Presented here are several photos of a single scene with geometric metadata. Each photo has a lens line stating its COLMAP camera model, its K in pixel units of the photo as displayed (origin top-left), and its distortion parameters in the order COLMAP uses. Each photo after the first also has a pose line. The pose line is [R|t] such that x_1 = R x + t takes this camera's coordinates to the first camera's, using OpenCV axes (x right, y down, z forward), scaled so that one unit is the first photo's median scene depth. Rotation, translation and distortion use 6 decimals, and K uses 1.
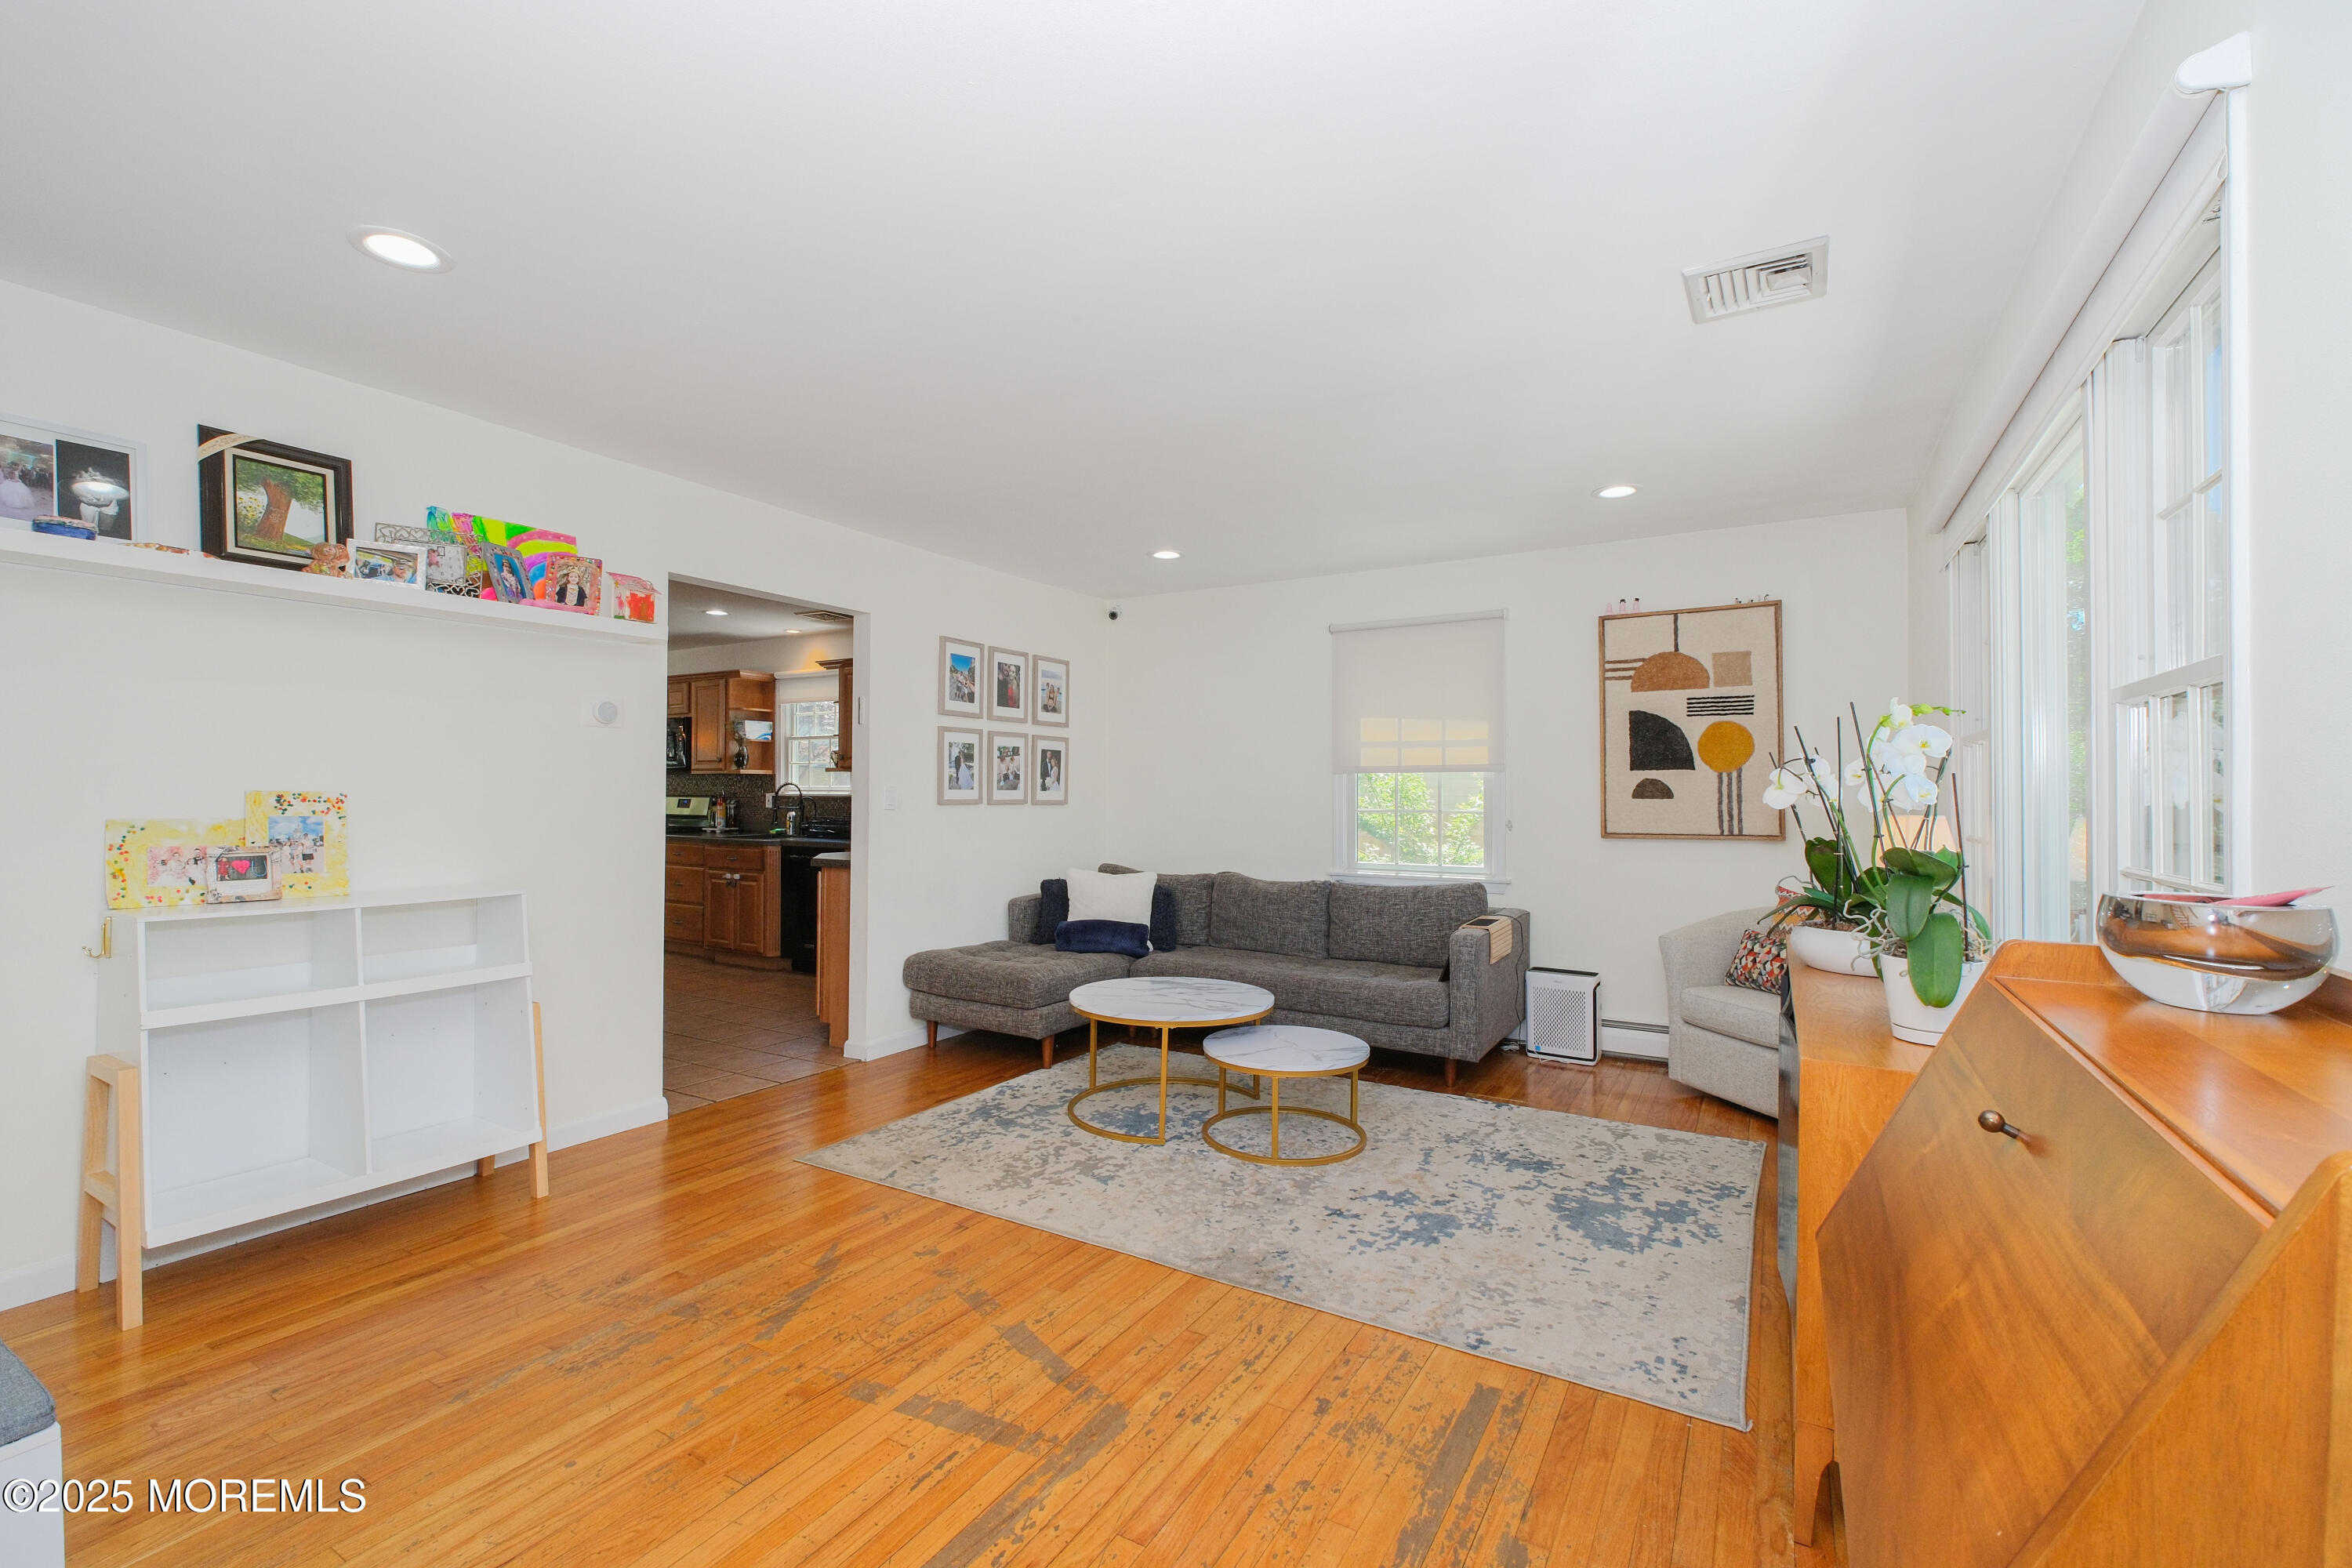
lens RADIAL K [[994.1, 0, 1176.7], [0, 994.1, 798.0], [0, 0, 1]] dist [-0.007247, -0.000337]
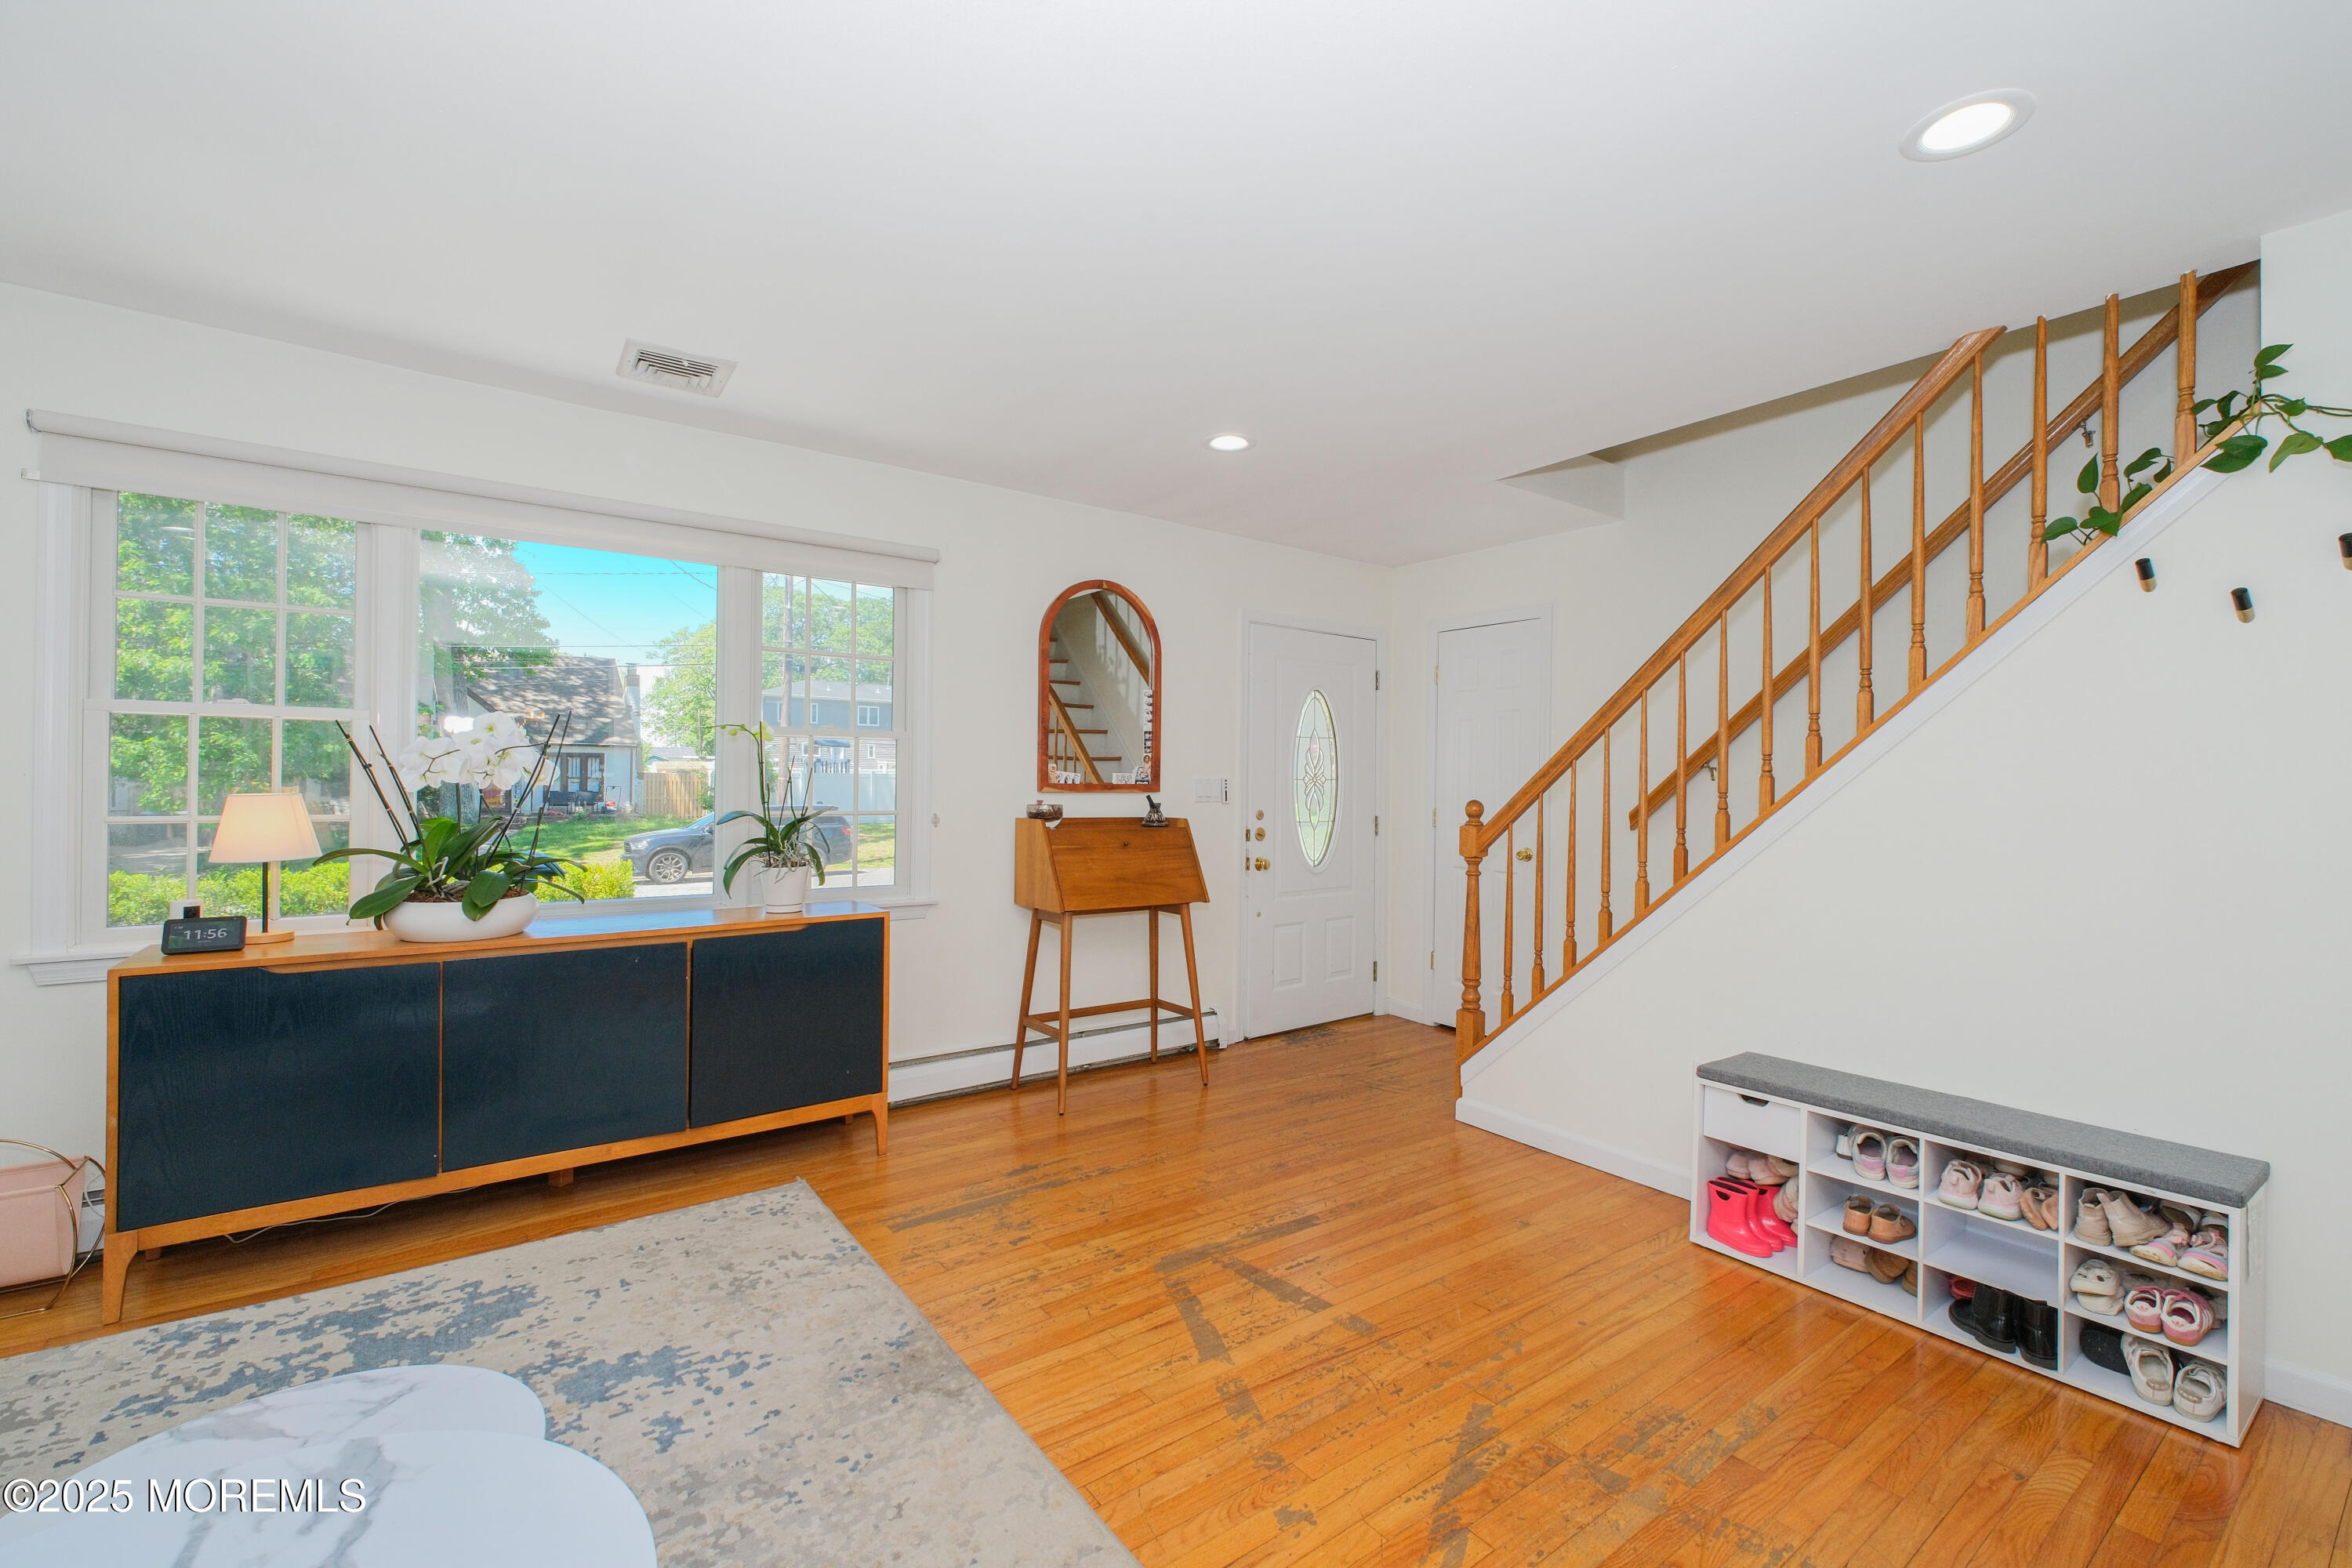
lens RADIAL K [[994.1, 0, 1176.1], [0, 994.1, 772.9], [0, 0, 1]] dist [-0.007247, -0.000337]
pose [[-0.920909, -0.014243, 0.389517, -0.460039], [-0.015520, 0.999880, -0.000130, -0.016539], [-0.389468, -0.006165, -0.921019, 1.764923]]
